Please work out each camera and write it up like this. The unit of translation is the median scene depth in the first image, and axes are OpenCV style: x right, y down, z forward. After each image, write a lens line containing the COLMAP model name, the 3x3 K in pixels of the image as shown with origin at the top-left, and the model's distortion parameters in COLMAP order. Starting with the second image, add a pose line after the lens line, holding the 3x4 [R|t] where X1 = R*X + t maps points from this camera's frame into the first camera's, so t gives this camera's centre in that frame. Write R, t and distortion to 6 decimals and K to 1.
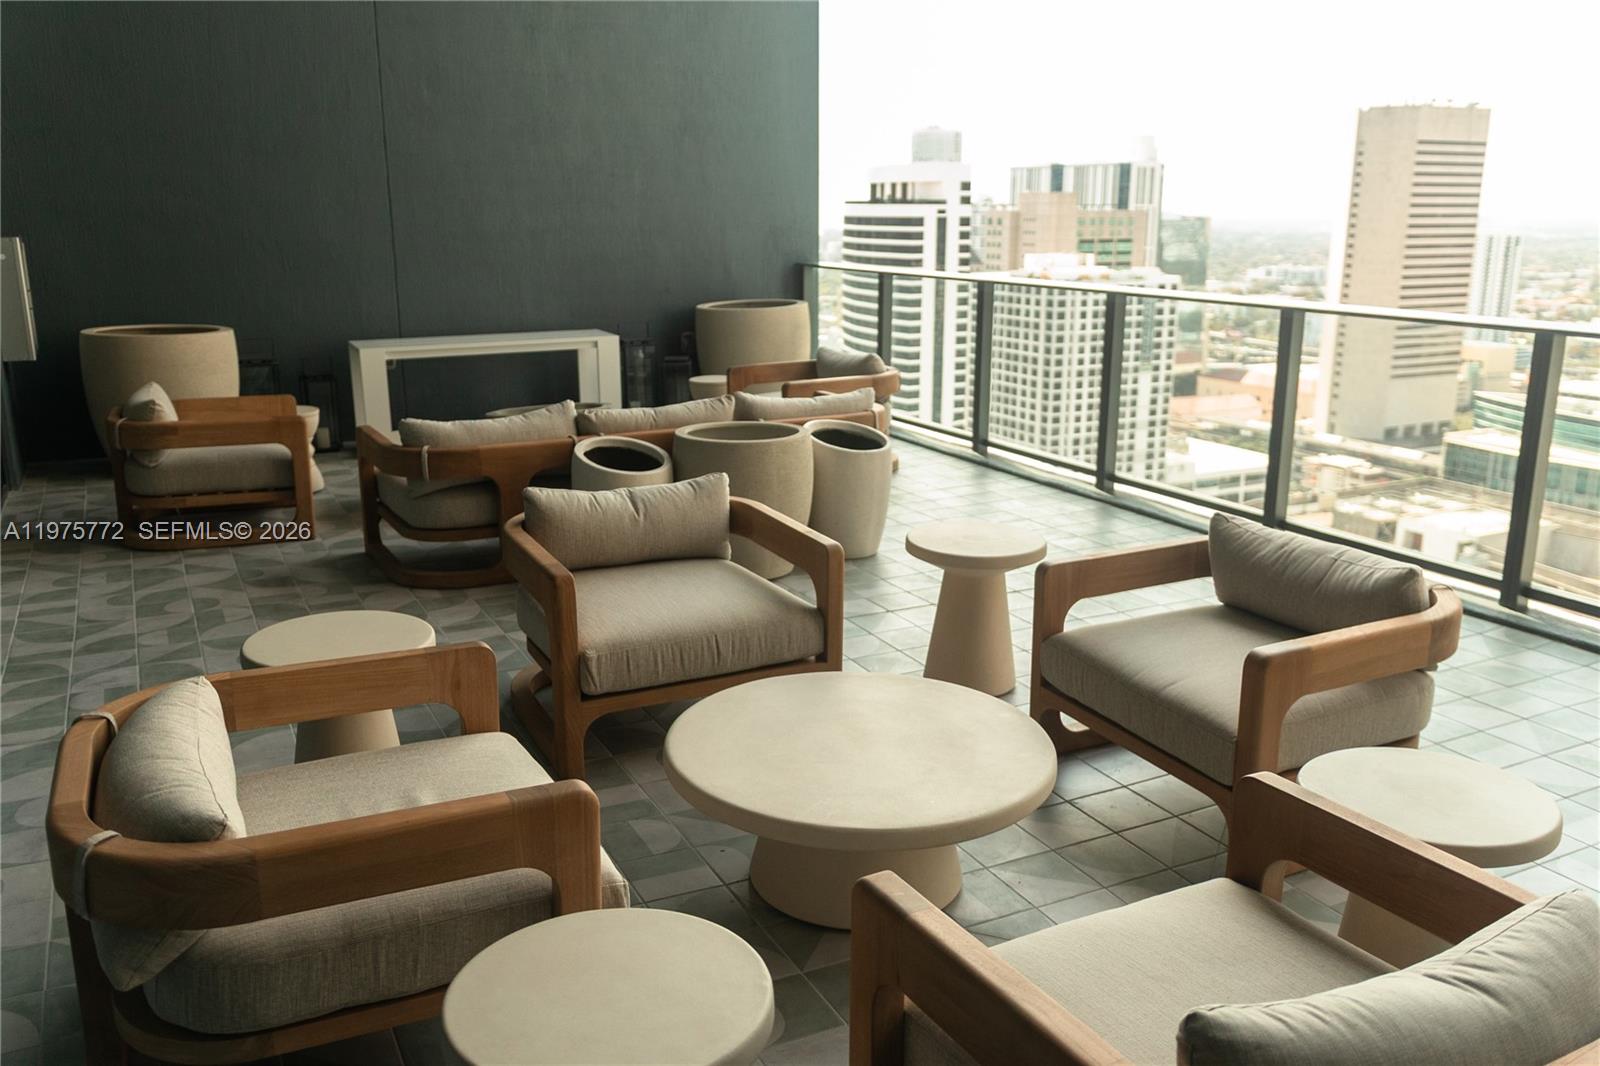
lens RADIAL K [[1284.7, 0, 807.8], [0, 1284.7, 522.1], [0, 0, 1]] dist [0.000142, 0.015999]
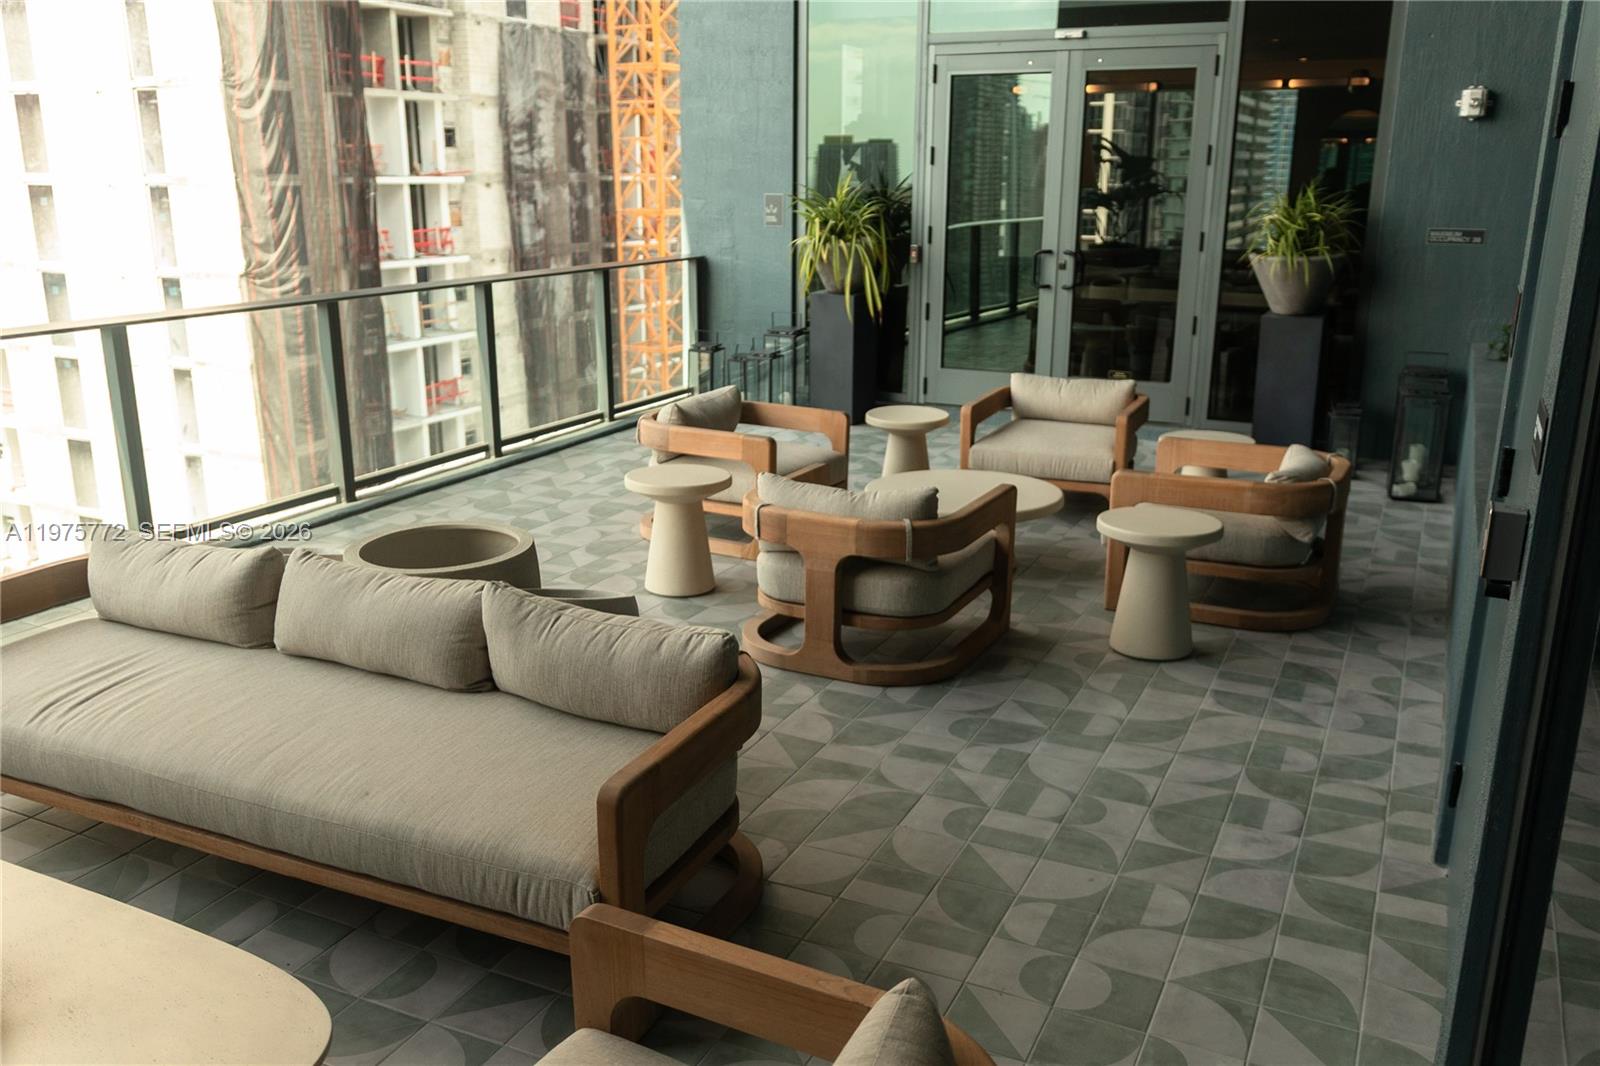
lens RADIAL K [[1284.7, 0, 807.8], [0, 1284.7, 522.1], [0, 0, 1]] dist [0.000142, 0.015999]
pose [[-0.590352, -0.223446, 0.775601, -0.869985], [0.190406, 0.895245, 0.402843, -0.392223], [-0.784366, 0.385498, -0.485964, 1.392261]]
